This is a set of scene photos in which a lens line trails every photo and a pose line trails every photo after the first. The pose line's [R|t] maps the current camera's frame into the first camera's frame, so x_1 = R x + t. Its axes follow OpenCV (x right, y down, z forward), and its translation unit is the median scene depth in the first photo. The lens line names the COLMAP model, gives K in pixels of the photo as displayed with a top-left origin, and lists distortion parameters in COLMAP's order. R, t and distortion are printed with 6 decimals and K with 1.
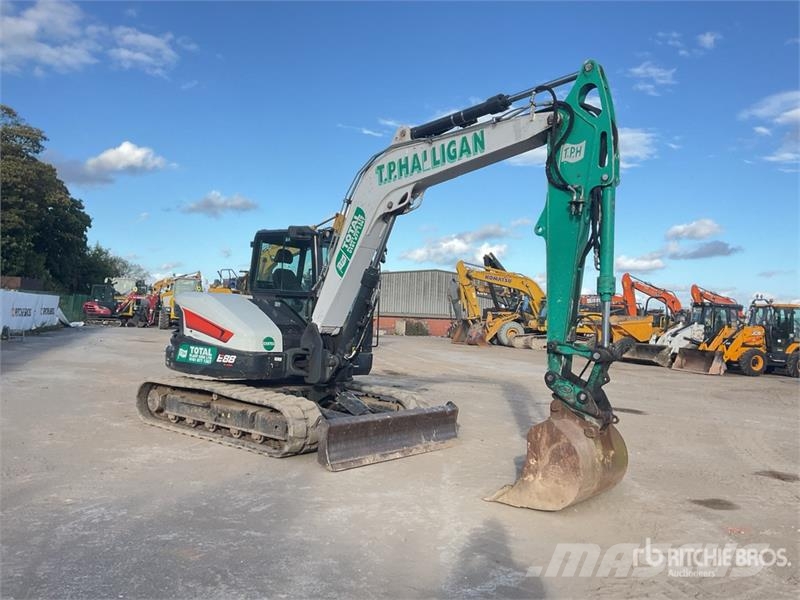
lens RADIAL K [[660.0, 0, 397.7], [0, 660.0, 300.8], [0, 0, 1]] dist [0.113196, -0.202744]
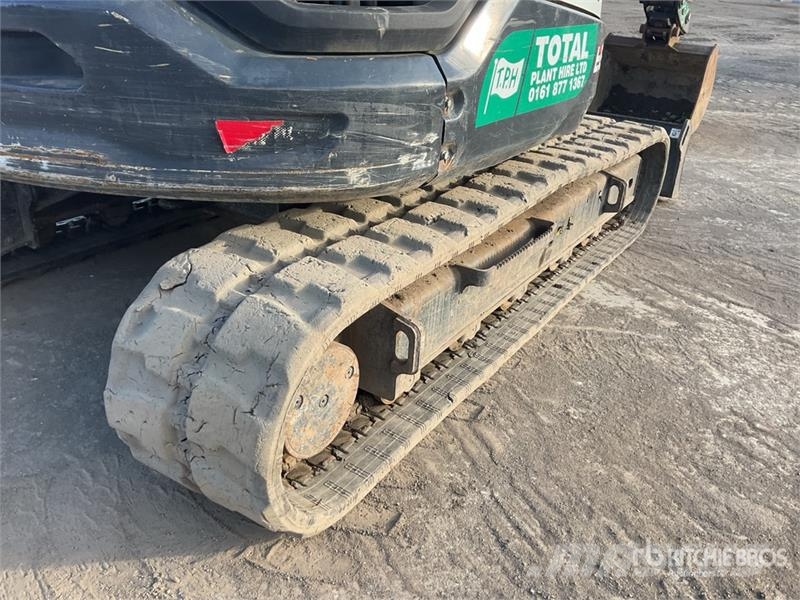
lens RADIAL K [[660.0, 0, 397.7], [0, 660.0, 300.8], [0, 0, 1]] dist [0.113196, -0.202744]
pose [[-0.085805, -0.492738, 0.865937, -0.604422], [-0.074617, 0.869880, 0.487588, 0.044337], [-0.993514, -0.022776, -0.111407, 1.190741]]
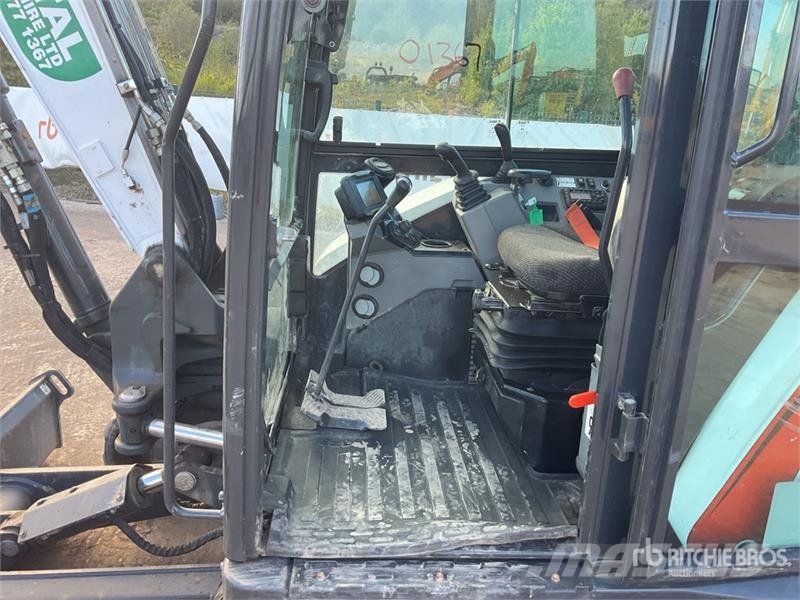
lens RADIAL K [[666.6, 0, 400.0], [0, 666.6, 300.0], [0, 0, 1]] dist [0.031373, -0.054071]
pose [[-0.489492, 0.425224, 0.761302, -0.314218], [-0.768531, -0.622878, -0.146233, -0.270129], [0.412017, -0.656664, 0.631692, 0.824226]]
